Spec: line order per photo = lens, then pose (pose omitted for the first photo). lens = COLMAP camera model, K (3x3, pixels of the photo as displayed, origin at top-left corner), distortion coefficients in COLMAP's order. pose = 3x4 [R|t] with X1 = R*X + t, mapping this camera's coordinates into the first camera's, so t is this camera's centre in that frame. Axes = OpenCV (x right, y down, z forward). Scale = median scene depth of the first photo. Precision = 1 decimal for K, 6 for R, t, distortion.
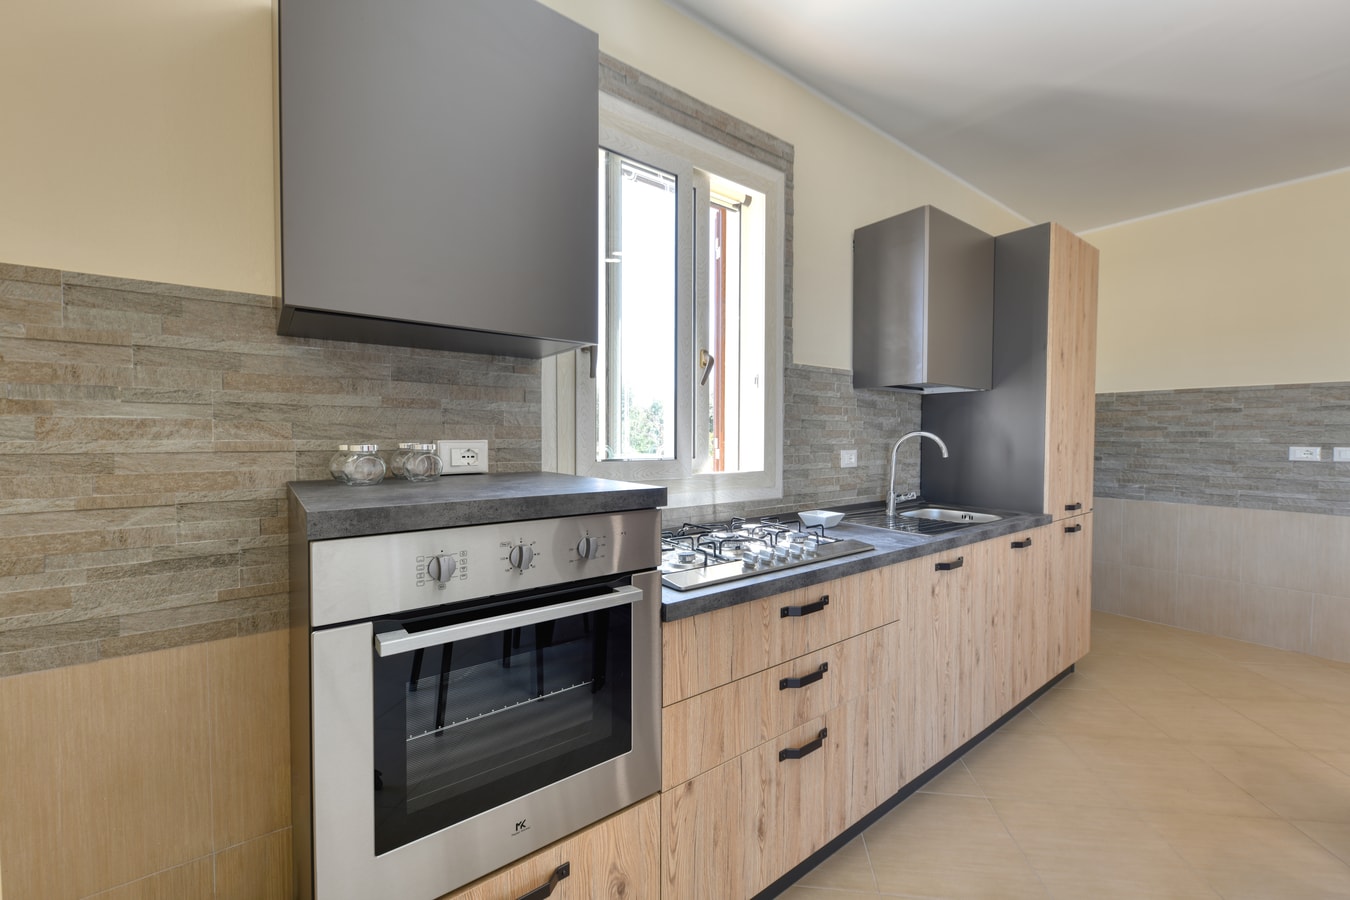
lens RADIAL K [[526.4, 0, 675.0], [0, 526.4, 450.0], [0, 0, 1]] dist [-0.000542, -0.000024]
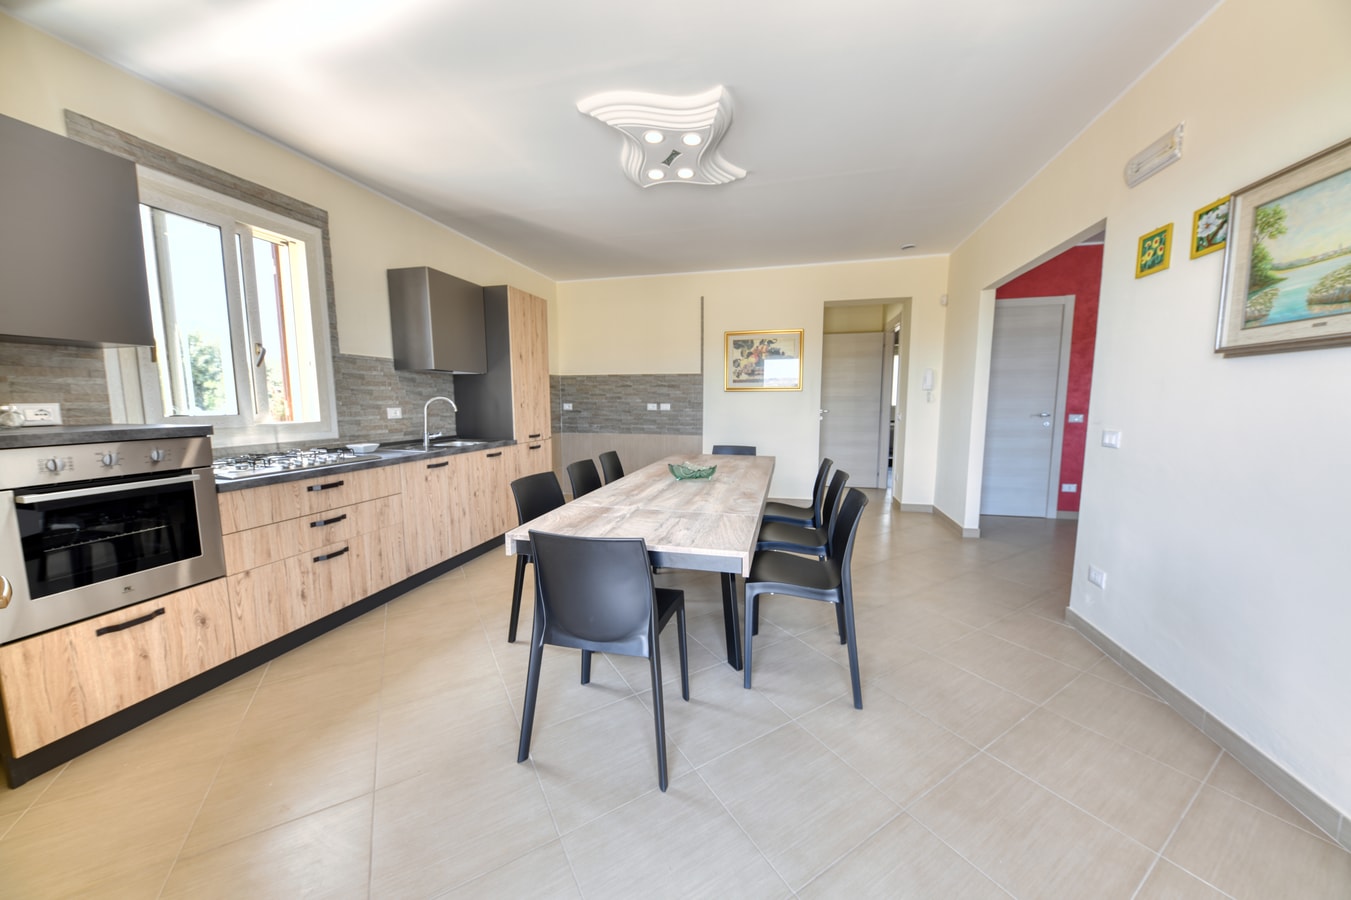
lens RADIAL K [[455.4, 0, 680.7], [0, 455.4, 451.5], [0, 0, 1]] dist [0.001852, -0.006017]
pose [[0.775322, -0.074212, 0.627191, 0.142224], [0.019403, 0.995402, 0.093795, 0.022011], [-0.631268, -0.060552, 0.773198, -0.748627]]
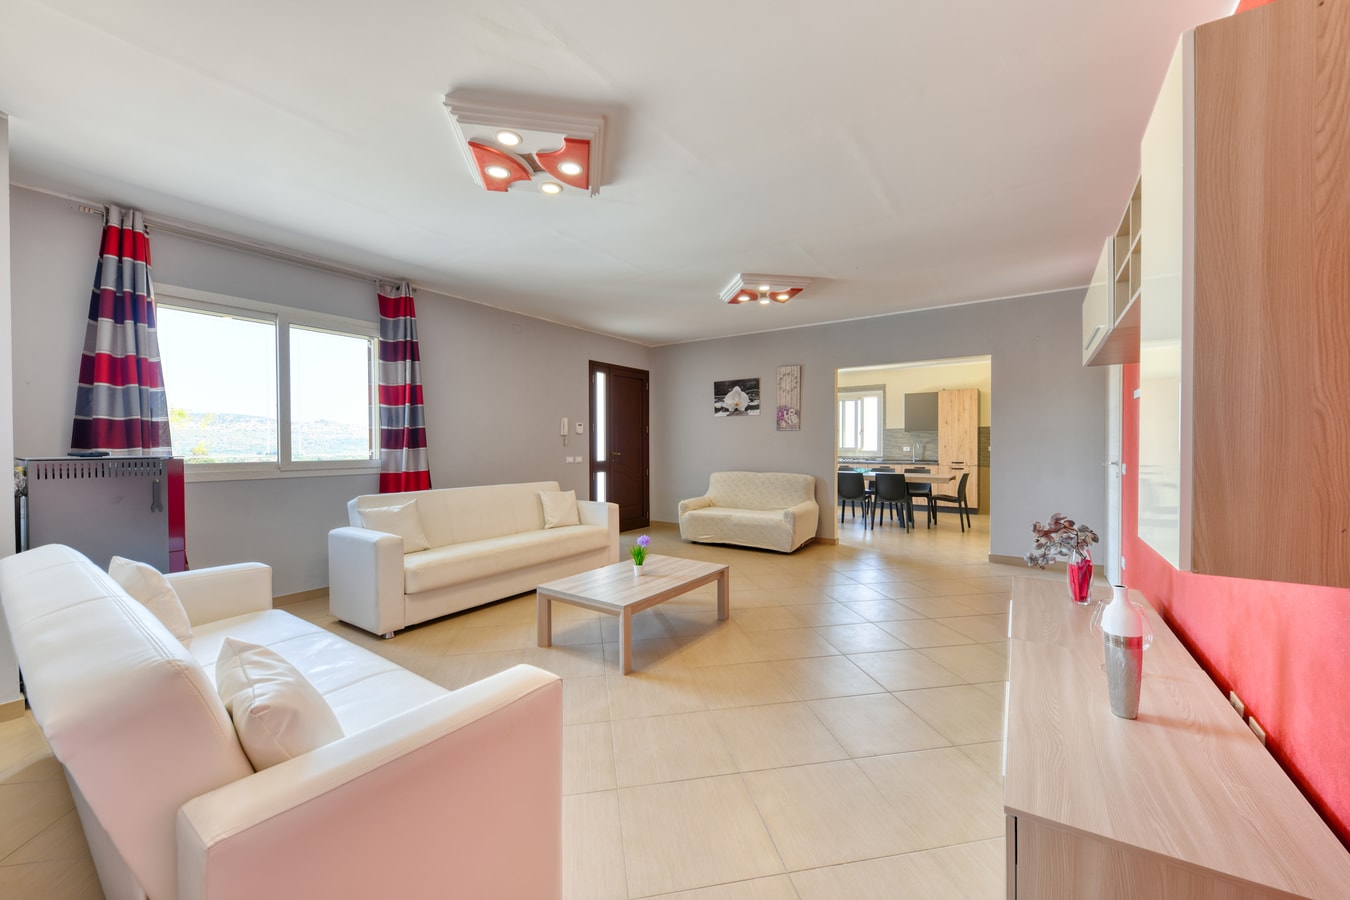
lens RADIAL K [[524.8, 0, 680.3], [0, 524.8, 450.8], [0, 0, 1]] dist [0.006520, -0.000336]
pose [[0.330370, 0.006846, -0.943827, 4.238667], [-0.020581, 0.999788, 0.000048, 0.077572], [0.943627, 0.019409, 0.330441, -2.408382]]
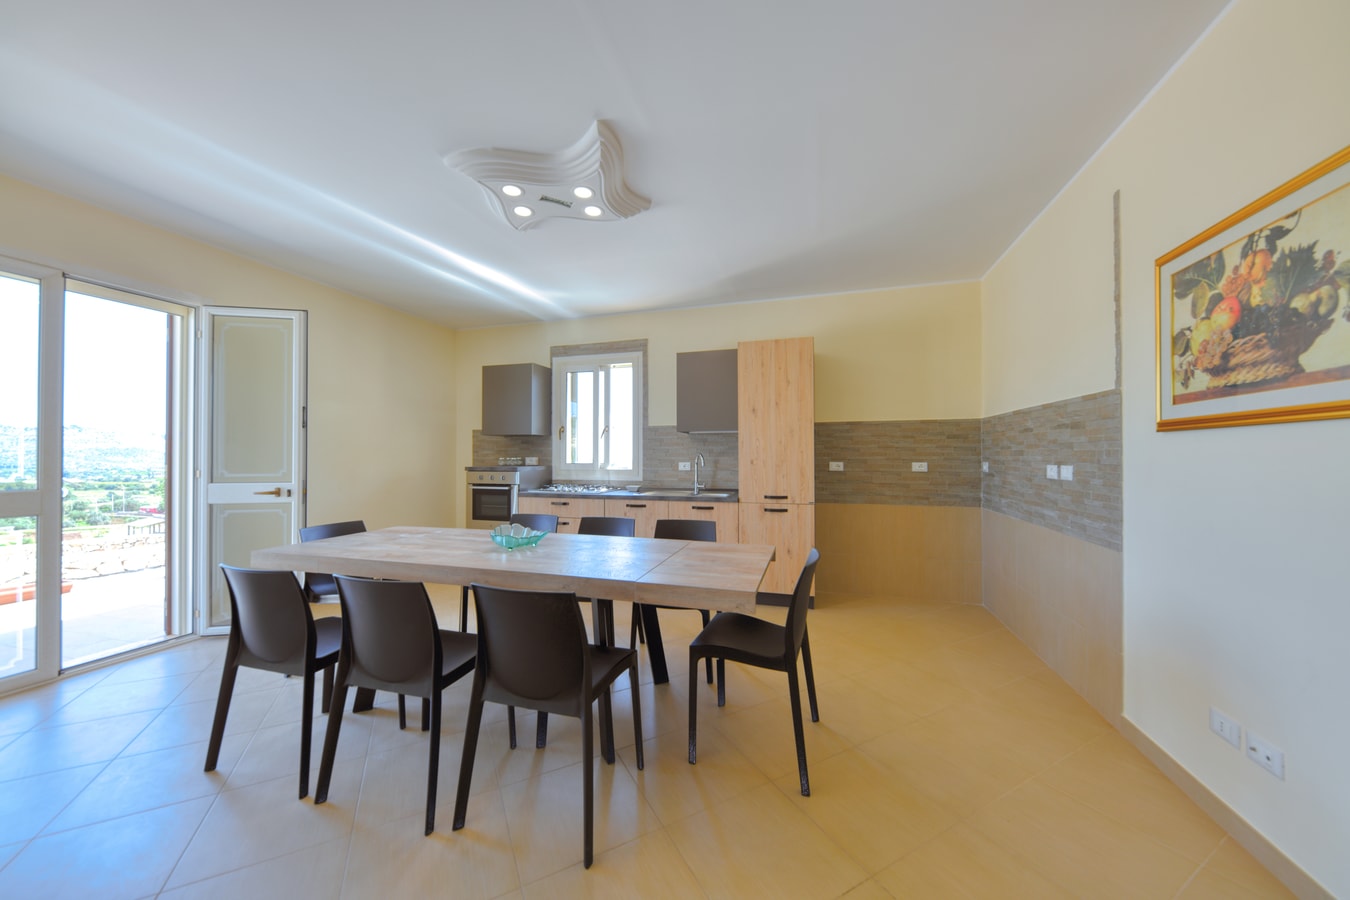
lens RADIAL K [[464.0, 0, 681.5], [0, 464.0, 451.4], [0, 0, 1]] dist [0.014906, -0.007795]
pose [[0.594879, -0.009934, -0.803754, 2.106291], [-0.018213, 0.999500, -0.025833, 0.005842], [0.803609, 0.030006, 0.594400, -0.155227]]
